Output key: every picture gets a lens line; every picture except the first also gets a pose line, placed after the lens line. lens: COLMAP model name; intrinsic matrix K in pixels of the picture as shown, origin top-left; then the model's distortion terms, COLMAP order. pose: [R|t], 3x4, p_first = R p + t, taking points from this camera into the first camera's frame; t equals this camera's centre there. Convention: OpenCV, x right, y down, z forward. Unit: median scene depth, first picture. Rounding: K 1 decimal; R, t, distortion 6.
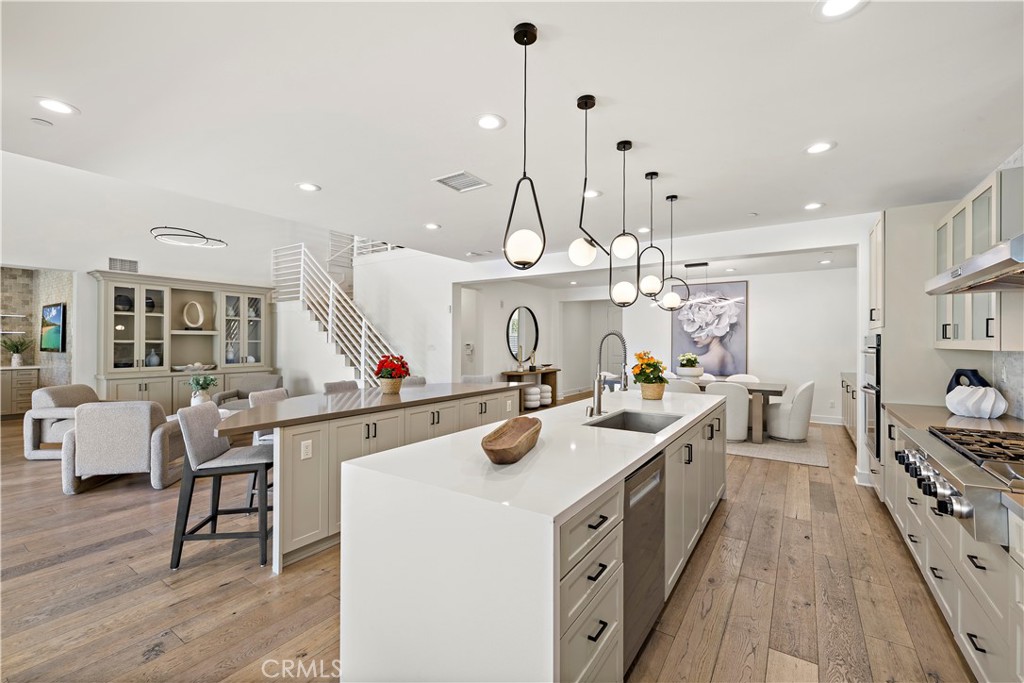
lens RADIAL K [[433.2, 0, 512.5], [0, 433.2, 339.5], [0, 0, 1]] dist [0.004419, 0.000383]
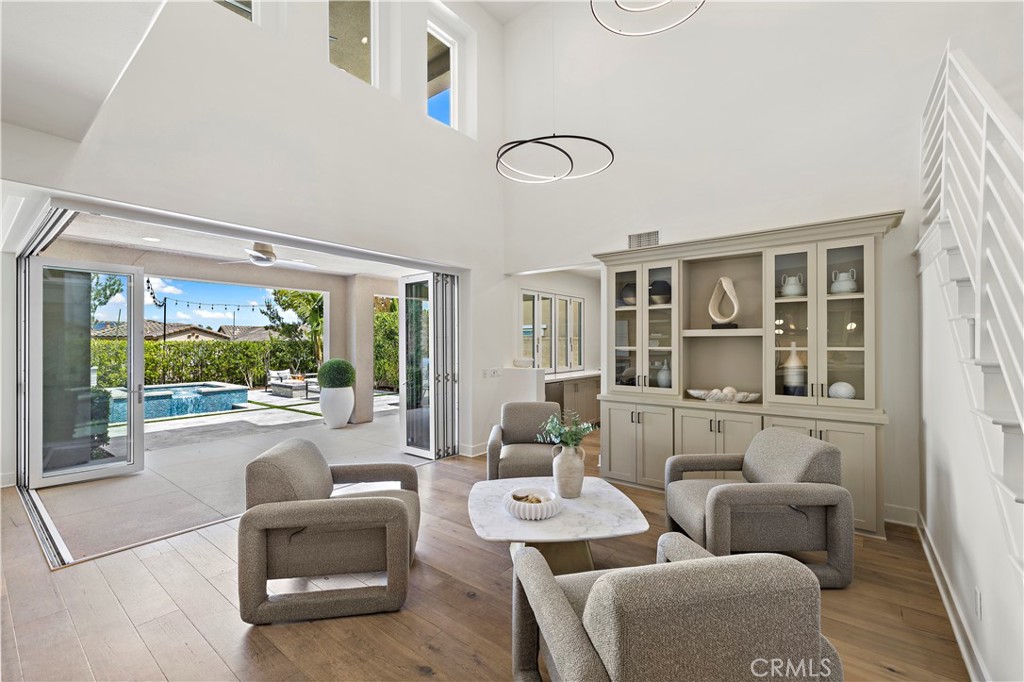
lens RADIAL K [[433.2, 0, 513.9], [0, 433.2, 336.9], [0, 0, 1]] dist [0.004419, 0.000383]
pose [[-0.073873, -0.018599, -0.997094, -0.165037], [0.005069, 0.999806, -0.019025, -0.001282], [0.997255, -0.006459, -0.073765, 0.805229]]
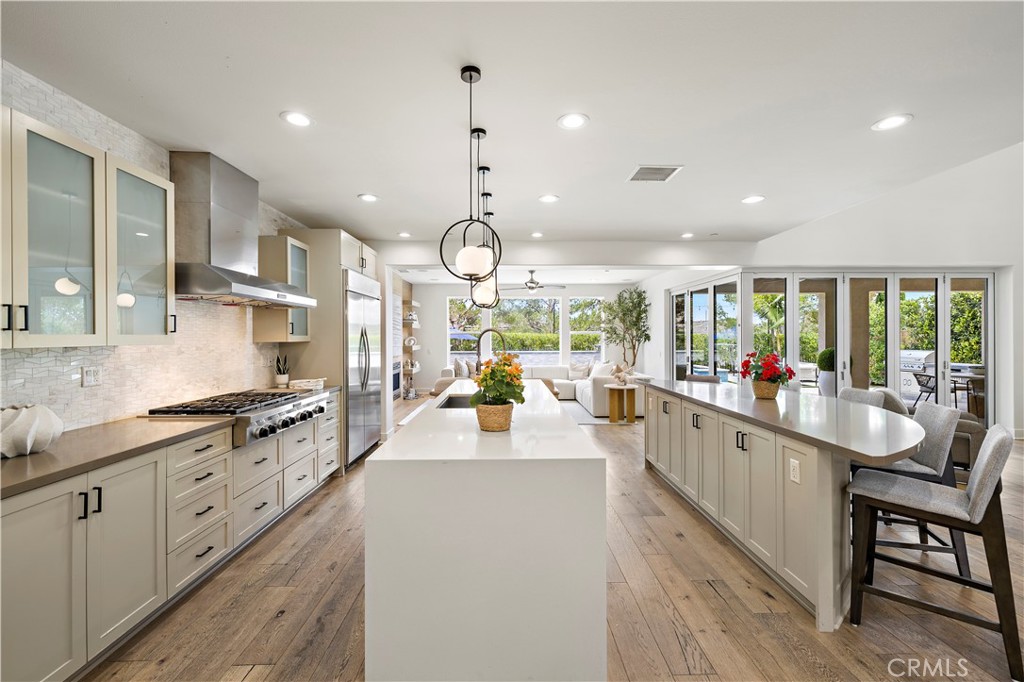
lens RADIAL K [[433.2, 0, 508.3], [0, 433.2, 337.7], [0, 0, 1]] dist [0.004419, 0.000383]
pose [[-0.825825, -0.000858, -0.563926, 0.349614], [0.002148, 0.999987, -0.004667, 0.004856], [0.563922, -0.005065, -0.825812, 0.814182]]
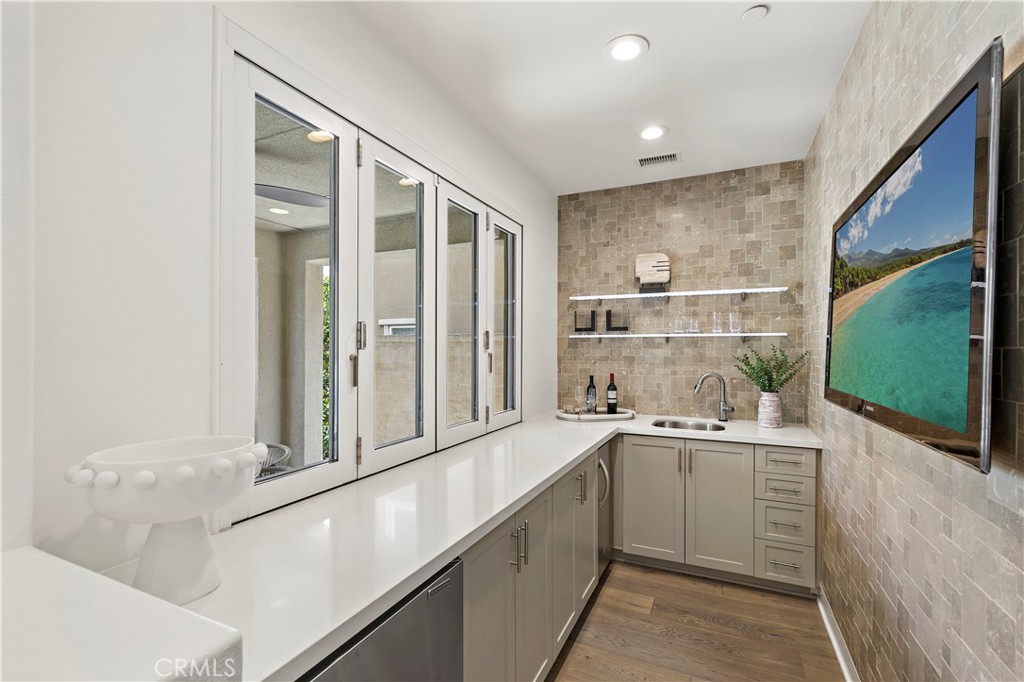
lens RADIAL K [[433.2, 0, 527.5], [0, 433.2, 352.6], [0, 0, 1]] dist [0.004419, 0.000383]
pose [[0.165370, 0.002273, -0.986229, -0.923109], [0.005486, 0.999980, 0.003225, -0.003218], [0.986216, -0.005944, 0.165354, 0.841439]]
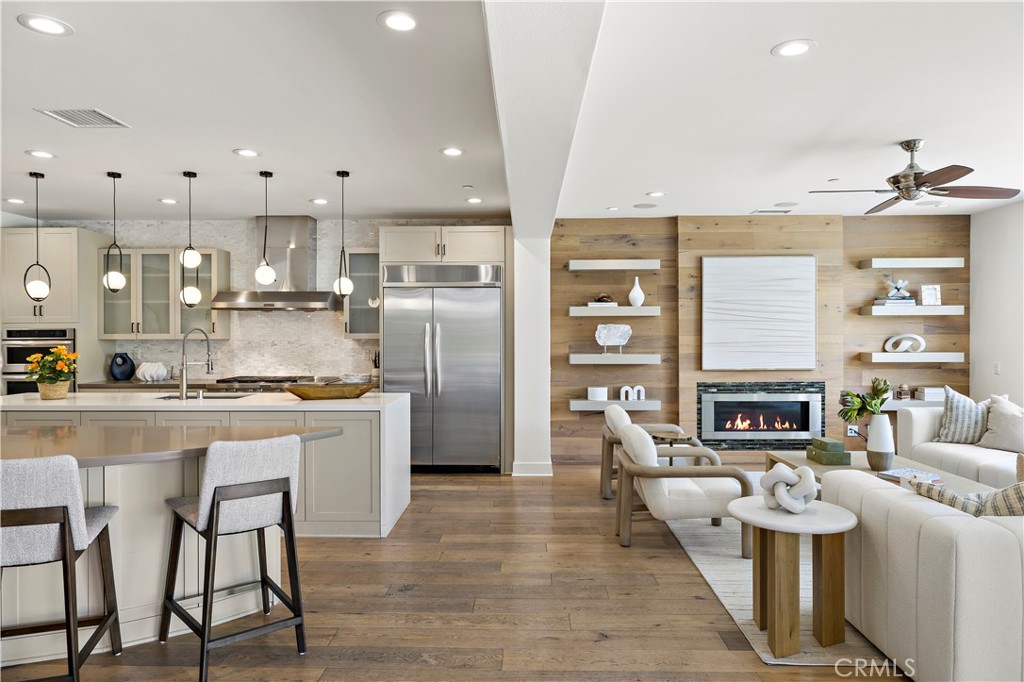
lens RADIAL K [[652.0, 0, 519.4], [0, 652.0, 338.2], [0, 0, 1]] dist [0.004252, -0.000272]
pose [[-0.540604, -0.008823, 0.841231, -0.721234], [-0.005295, 0.999961, 0.007086, -0.002674], [-0.841261, -0.000623, -0.540629, 0.490902]]
